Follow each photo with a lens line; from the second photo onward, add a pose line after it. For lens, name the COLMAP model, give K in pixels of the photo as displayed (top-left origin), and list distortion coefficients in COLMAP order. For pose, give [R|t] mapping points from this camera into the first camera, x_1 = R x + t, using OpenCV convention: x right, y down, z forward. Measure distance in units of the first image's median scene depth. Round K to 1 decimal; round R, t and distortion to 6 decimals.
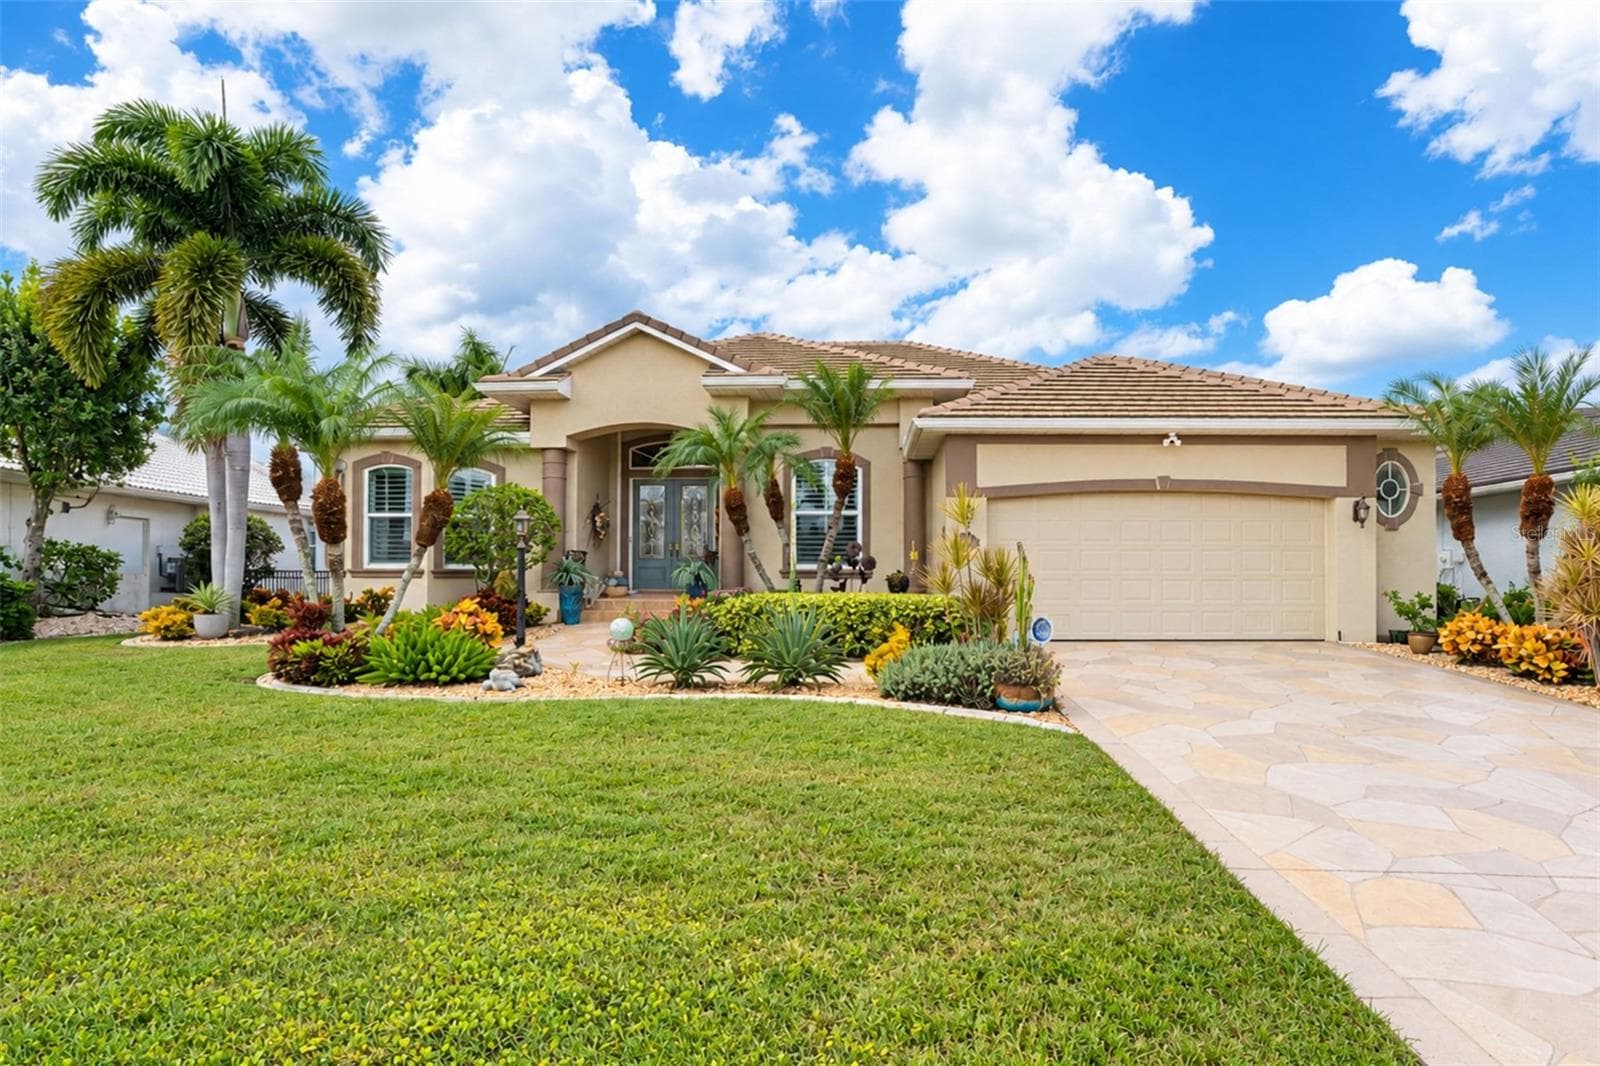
lens RADIAL K [[1171.0, 0, 754.8], [0, 1171.0, 535.5], [0, 0, 1]] dist [-0.000768, -0.001788]
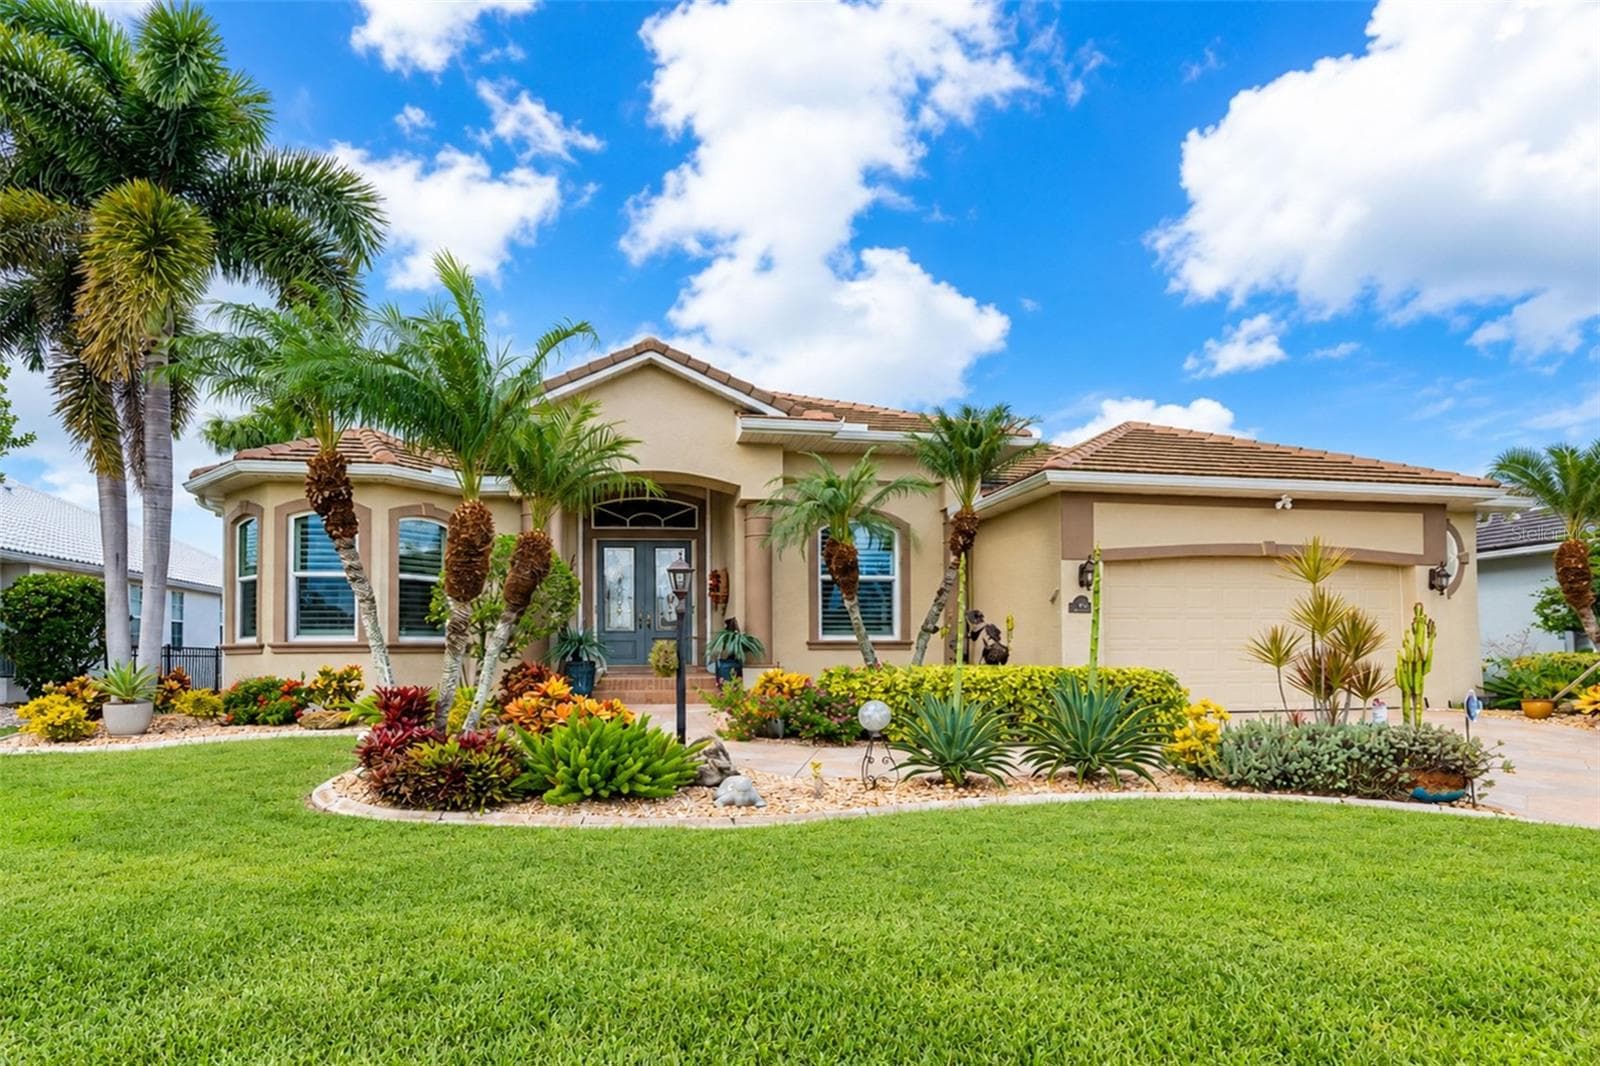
lens RADIAL K [[1147.5, 0, 800.0], [0, 1147.5, 533.0], [0, 0, 1]] dist [-0.028762, -0.005557]
pose [[0.953599, 0.023488, 0.300161, -0.348257], [-0.002244, 0.997479, -0.070924, 0.011701], [-0.301070, 0.066960, 0.951248, 0.255586]]
